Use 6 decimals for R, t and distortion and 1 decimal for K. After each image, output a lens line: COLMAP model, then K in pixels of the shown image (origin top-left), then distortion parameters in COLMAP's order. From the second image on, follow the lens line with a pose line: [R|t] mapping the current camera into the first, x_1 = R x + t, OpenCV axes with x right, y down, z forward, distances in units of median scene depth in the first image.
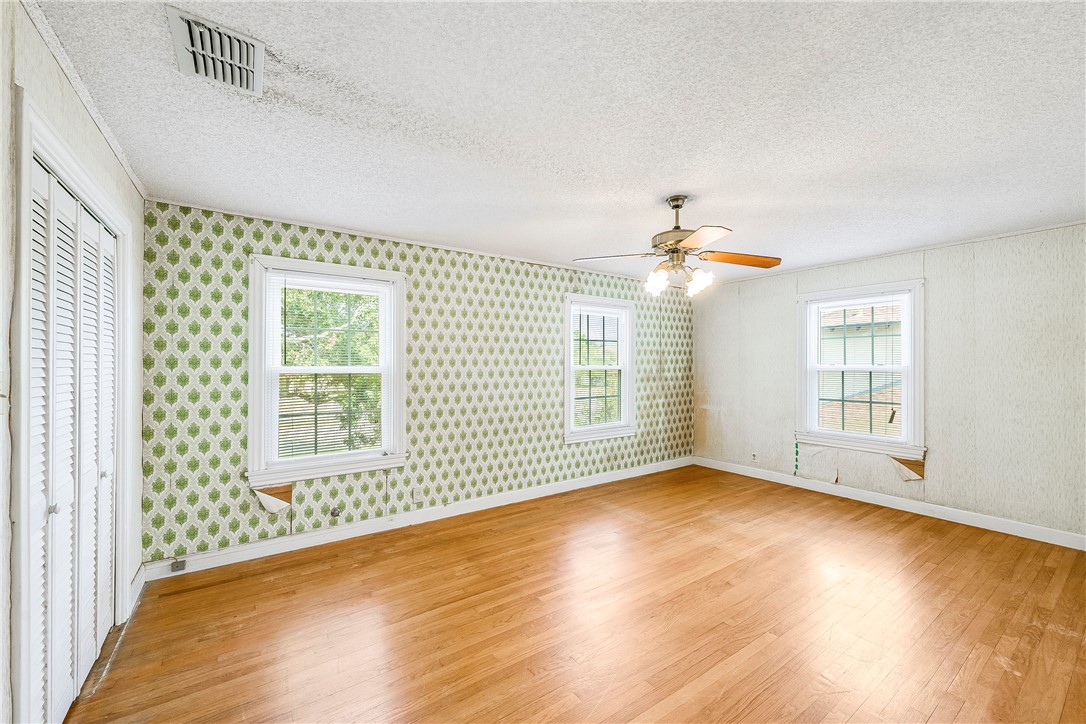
lens RADIAL K [[428.0, 0, 543.7], [0, 428.0, 361.8], [0, 0, 1]] dist [0.011032, -0.000587]
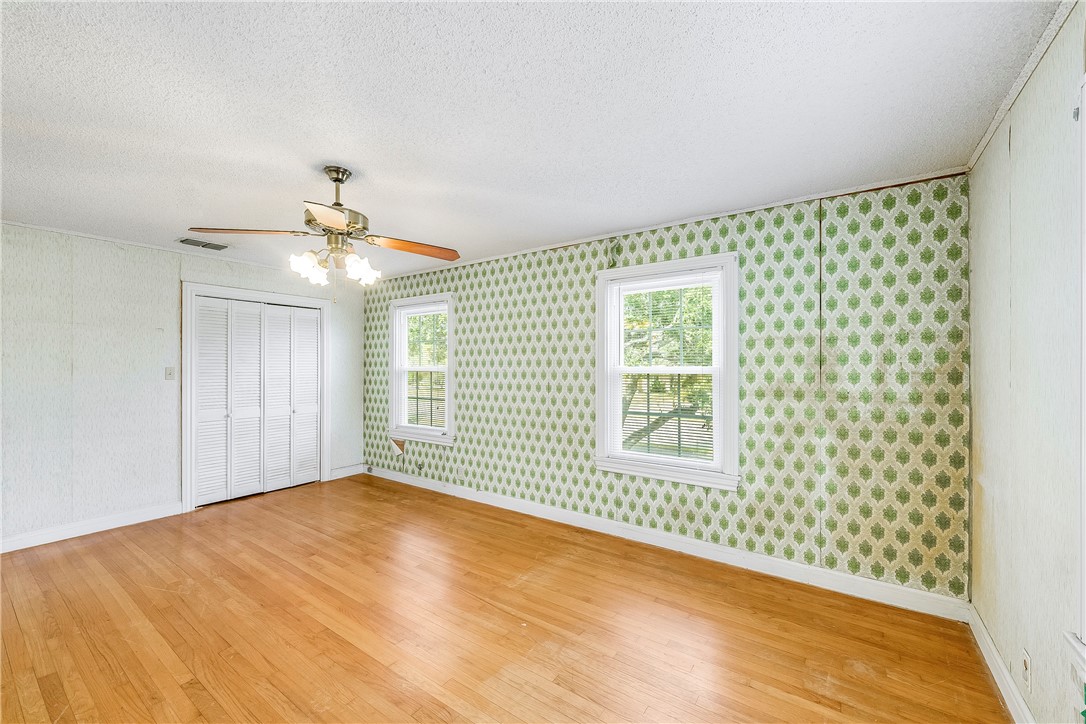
lens RADIAL K [[432.8, 0, 543.0], [0, 432.8, 362.0], [0, 0, 1]] dist [0.002633, -0.000167]
pose [[0.340189, -0.007166, -0.940330, 0.789741], [0.005759, 0.999968, -0.005537, 0.004675], [0.940339, -0.003531, 0.340220, 0.683783]]
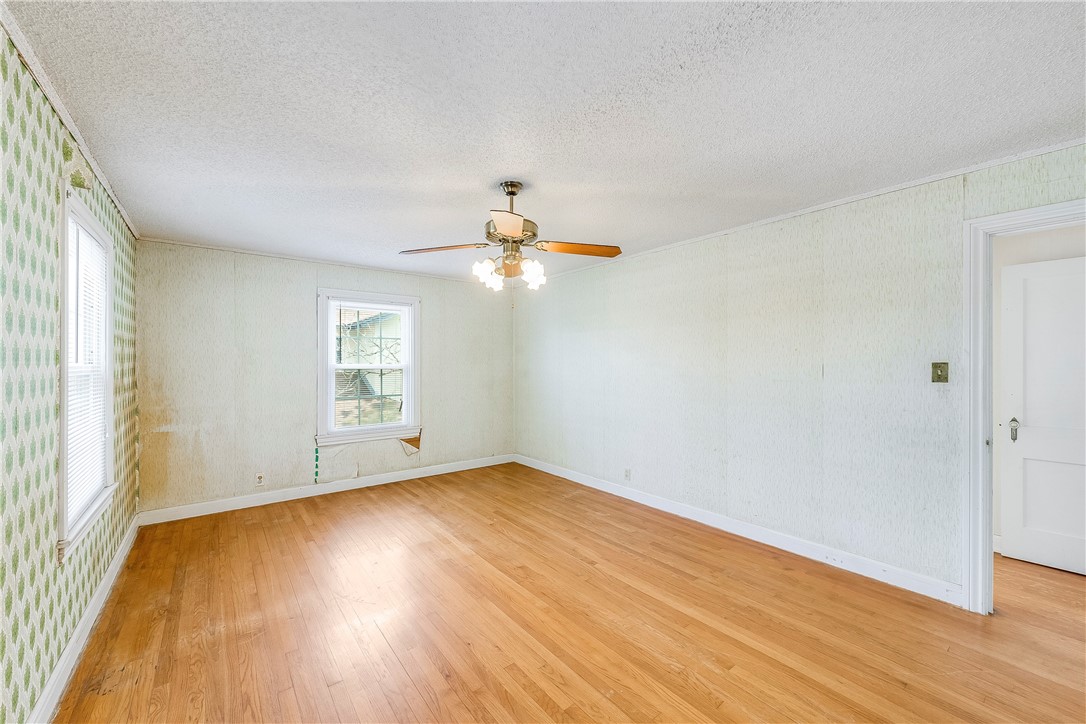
lens RADIAL K [[428.0, 0, 543.7], [0, 428.0, 361.8], [0, 0, 1]] dist [0.011032, -0.000587]
pose [[-0.047201, 0.003565, 0.998879, -0.392359], [-0.004812, 0.999981, -0.003797, 0.005453], [-0.998874, -0.004986, -0.047183, 0.611602]]
